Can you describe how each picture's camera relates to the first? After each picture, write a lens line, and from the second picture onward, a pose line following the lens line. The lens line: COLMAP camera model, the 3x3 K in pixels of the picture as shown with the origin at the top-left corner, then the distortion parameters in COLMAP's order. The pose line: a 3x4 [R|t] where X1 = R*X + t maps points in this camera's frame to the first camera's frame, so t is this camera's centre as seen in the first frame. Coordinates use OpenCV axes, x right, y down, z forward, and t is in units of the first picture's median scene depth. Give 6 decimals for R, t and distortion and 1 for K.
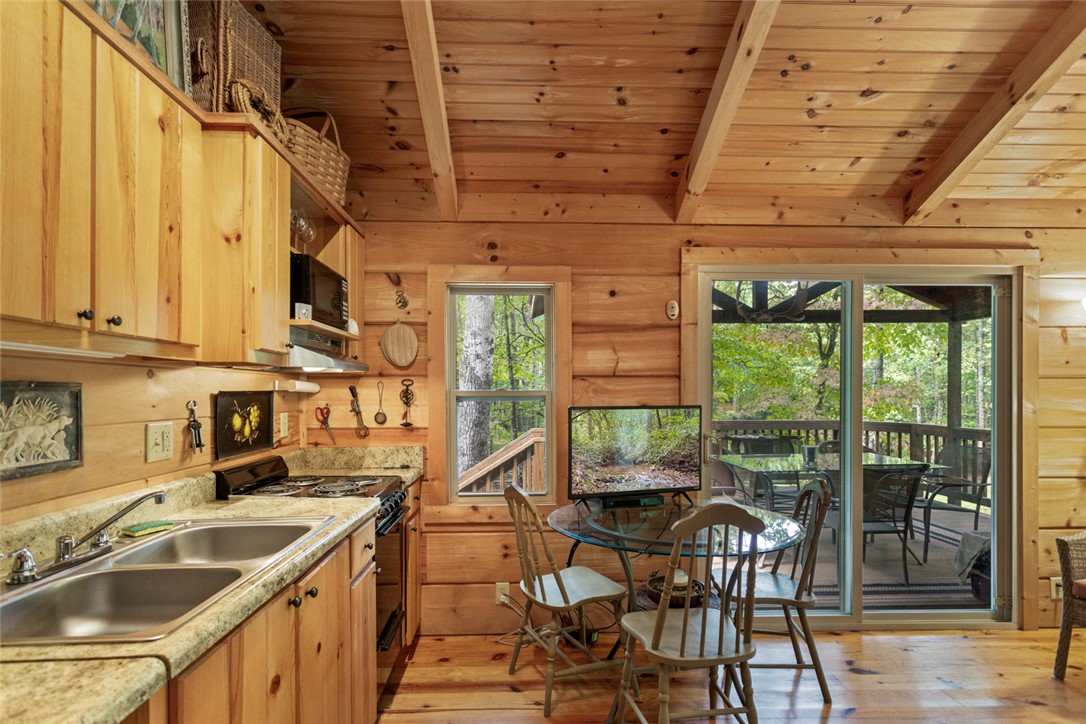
lens RADIAL K [[524.8, 0, 538.1], [0, 524.8, 397.1], [0, 0, 1]] dist [-0.005845, 0.001913]
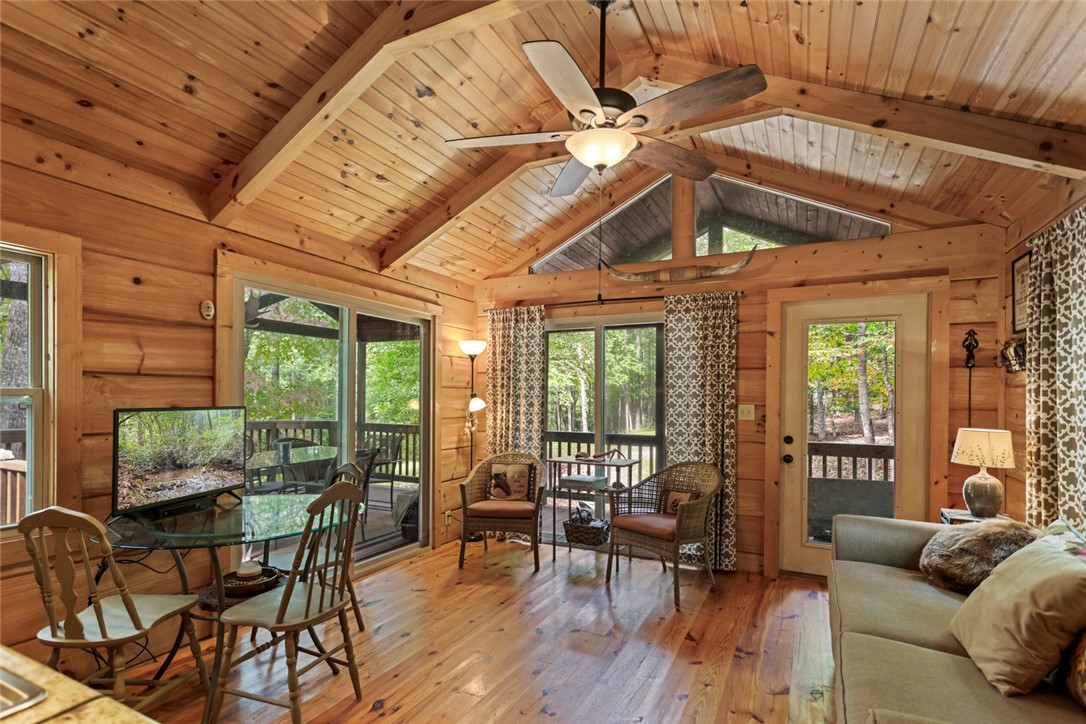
lens RADIAL K [[524.8, 0, 530.5], [0, 524.8, 397.7], [0, 0, 1]] dist [-0.005845, 0.001913]
pose [[0.485994, 0.006309, 0.873939, -0.309833], [-0.003079, 0.999980, -0.005506, 0.002668], [-0.873956, -0.000015, 0.486004, -0.009429]]
